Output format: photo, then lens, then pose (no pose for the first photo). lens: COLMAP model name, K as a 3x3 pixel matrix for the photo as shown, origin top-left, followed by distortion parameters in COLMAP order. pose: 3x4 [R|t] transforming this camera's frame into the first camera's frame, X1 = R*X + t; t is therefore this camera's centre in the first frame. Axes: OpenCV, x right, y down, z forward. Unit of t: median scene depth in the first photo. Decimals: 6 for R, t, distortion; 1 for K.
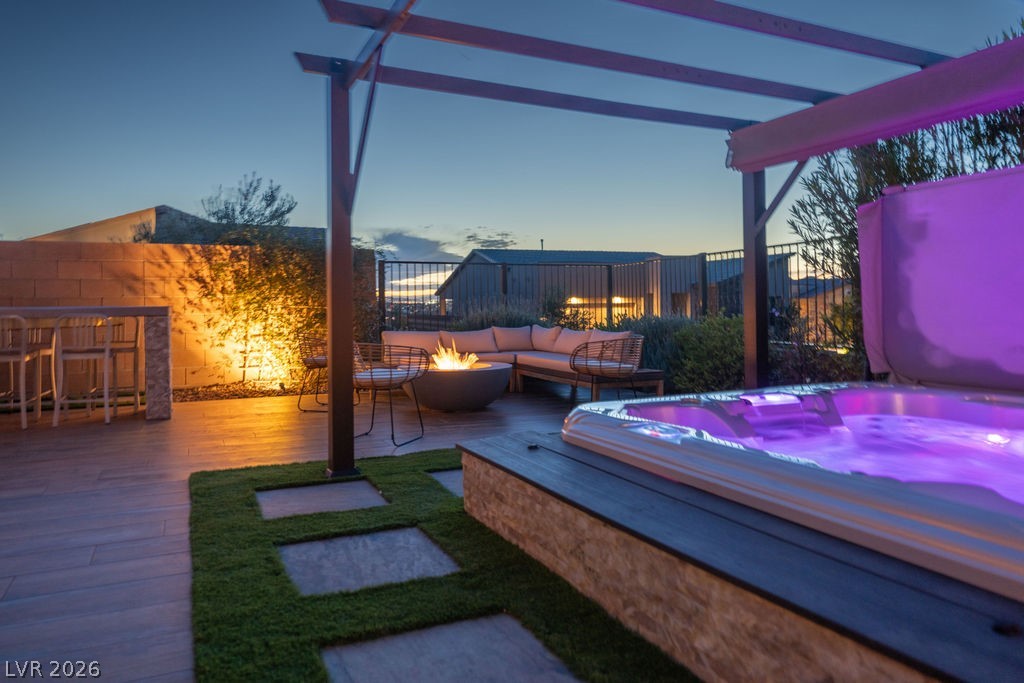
lens RADIAL K [[694.2, 0, 512.0], [0, 694.2, 341.5], [0, 0, 1]] dist [0.003054, 0.000585]
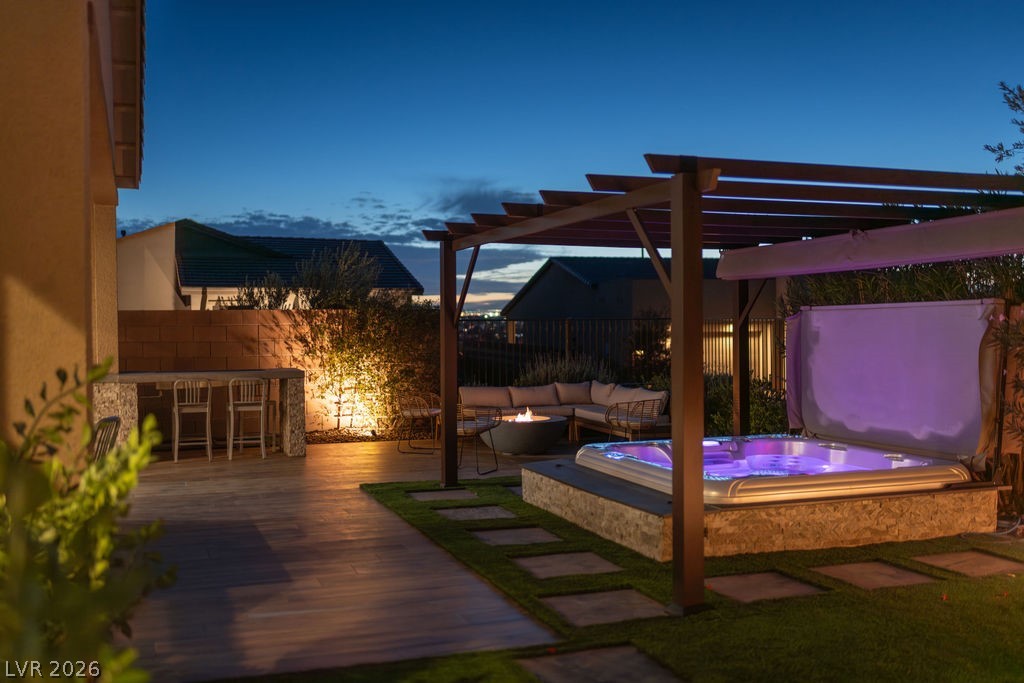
lens RADIAL K [[1033.1, 0, 512.0], [0, 1033.1, 341.5], [0, 0, 1]] dist [-0.003093, -0.000613]
pose [[0.995264, 0.005508, -0.097058, 0.065451], [-0.008411, 0.999528, -0.029531, -0.038844], [0.096849, 0.030207, 0.994841, -0.686333]]
